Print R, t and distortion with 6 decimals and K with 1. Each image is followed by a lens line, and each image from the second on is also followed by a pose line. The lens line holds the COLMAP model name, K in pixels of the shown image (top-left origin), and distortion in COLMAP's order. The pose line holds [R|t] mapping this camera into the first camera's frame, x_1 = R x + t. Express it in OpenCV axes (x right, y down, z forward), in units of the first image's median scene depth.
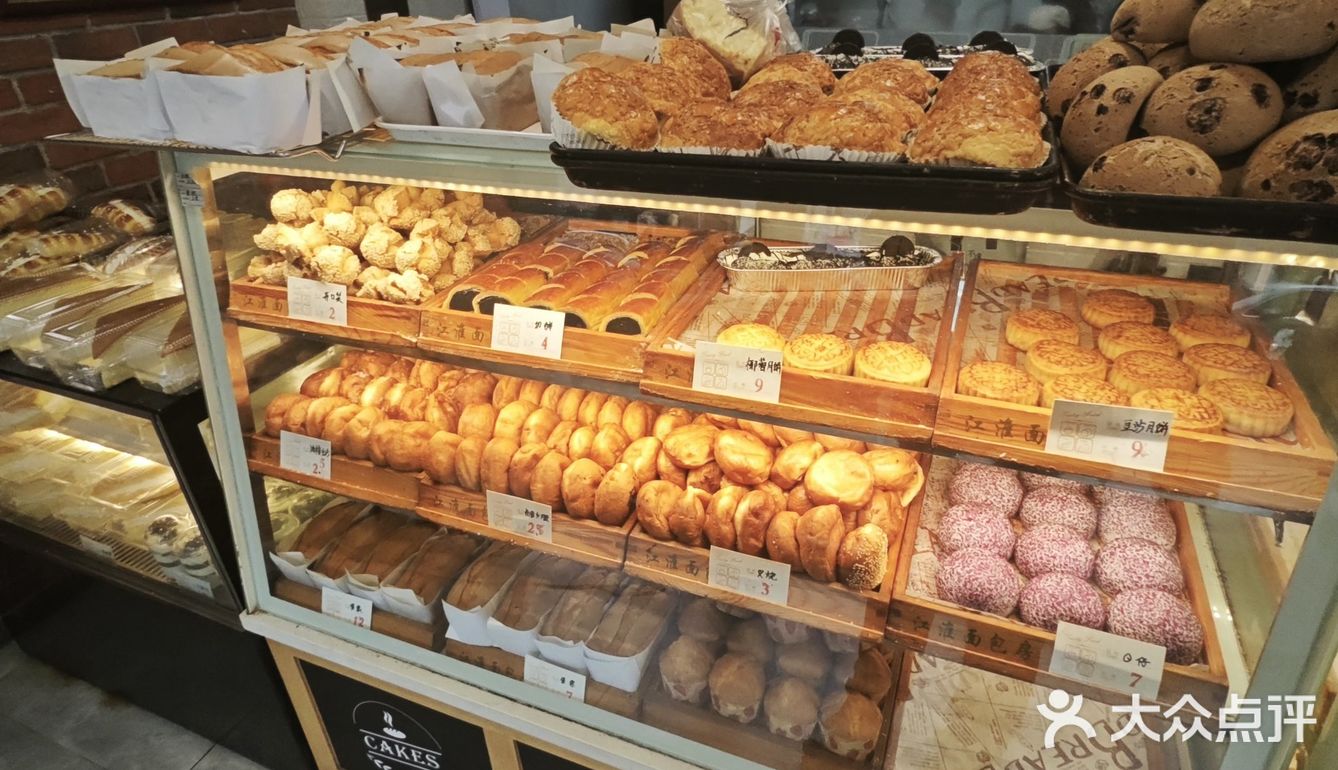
lens RADIAL K [[762.5, 0, 661.6], [0, 762.5, 378.3], [0, 0, 1]] dist [-0.002153, -0.000244]
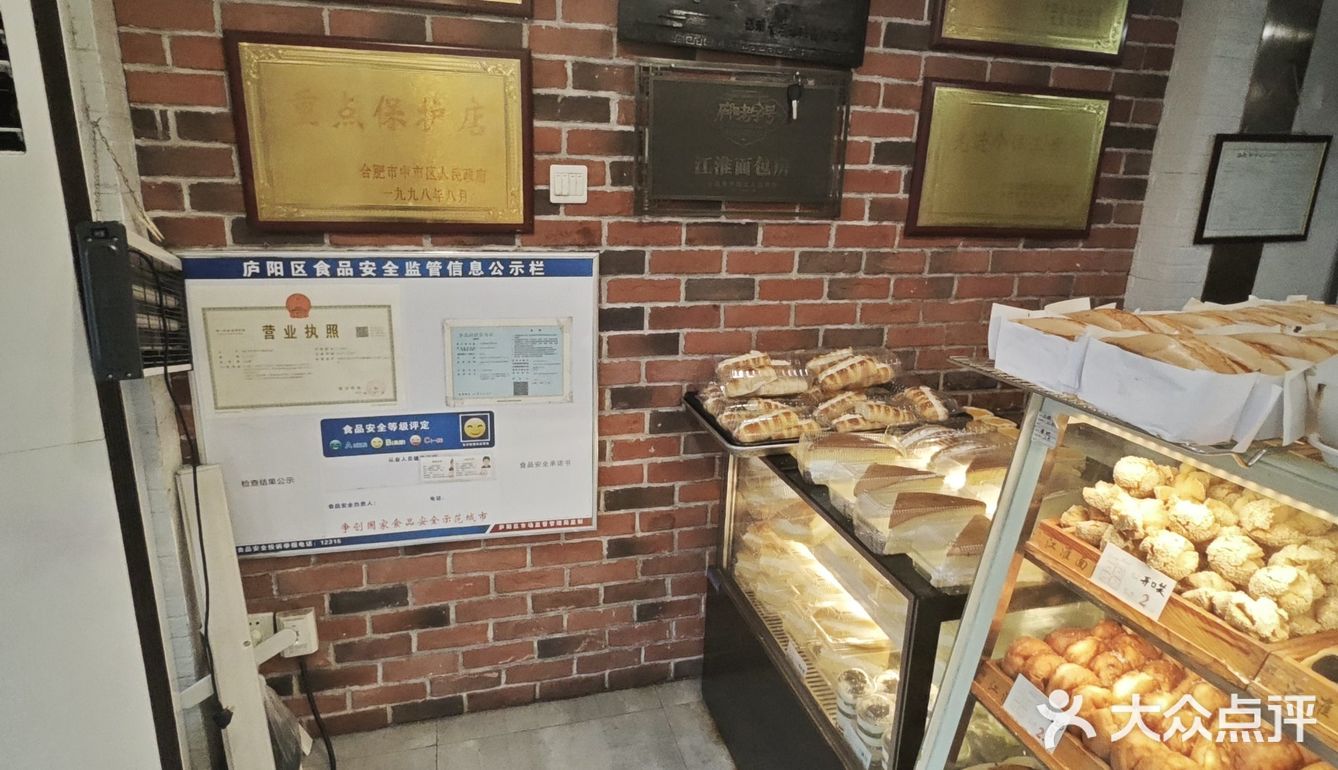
lens RADIAL K [[762.5, 0, 662.8], [0, 762.5, 379.8], [0, 0, 1]] dist [-0.002153, -0.000244]
pose [[0.616747, 0.263359, -0.741799, -0.172246], [-0.435939, 0.898934, -0.043303, -0.029938], [0.655424, 0.350086, 0.669223, -0.083362]]
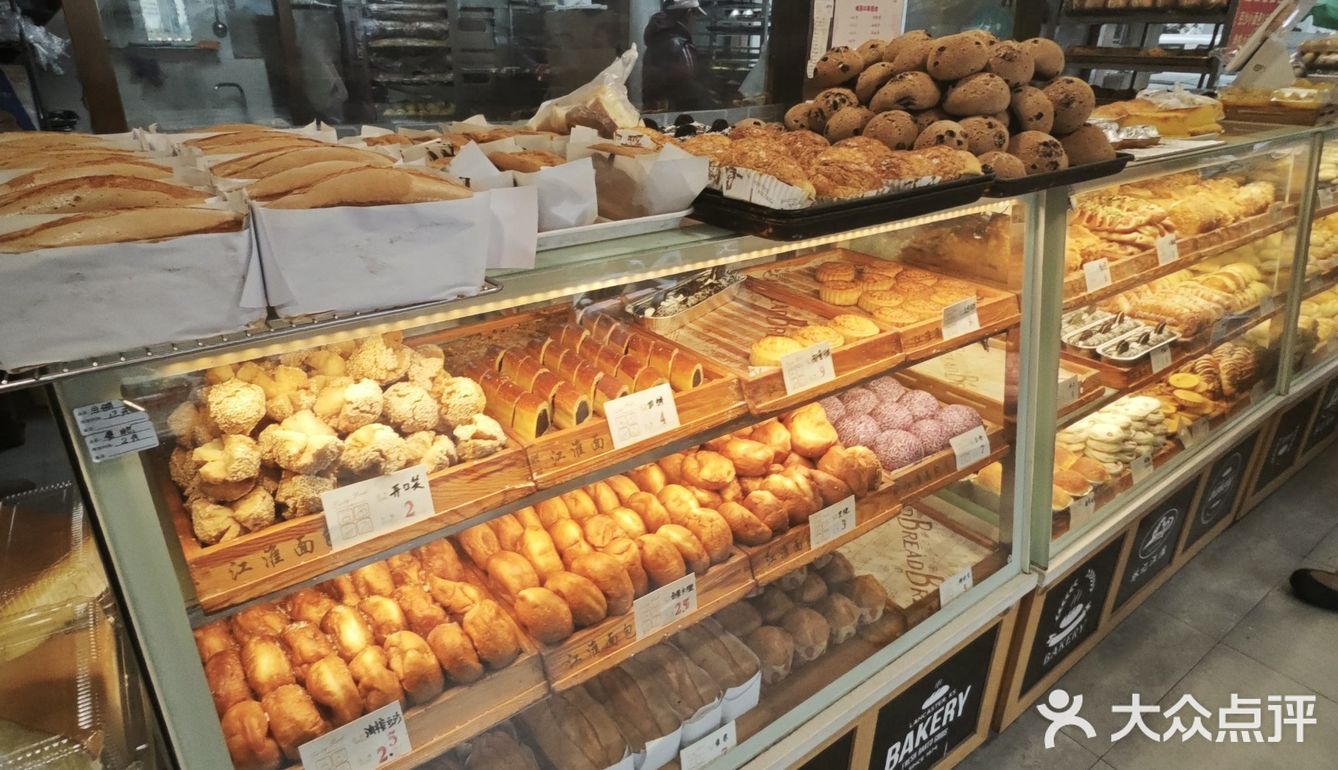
lens RADIAL K [[762.5, 0, 665.8], [0, 762.5, 376.4], [0, 0, 1]] dist [-0.002153, -0.000244]
pose [[0.513188, -0.311495, 0.799756, -0.817230], [0.397889, 0.911980, 0.099887, -0.169536], [-0.760475, 0.266953, 0.591957, 0.330249]]
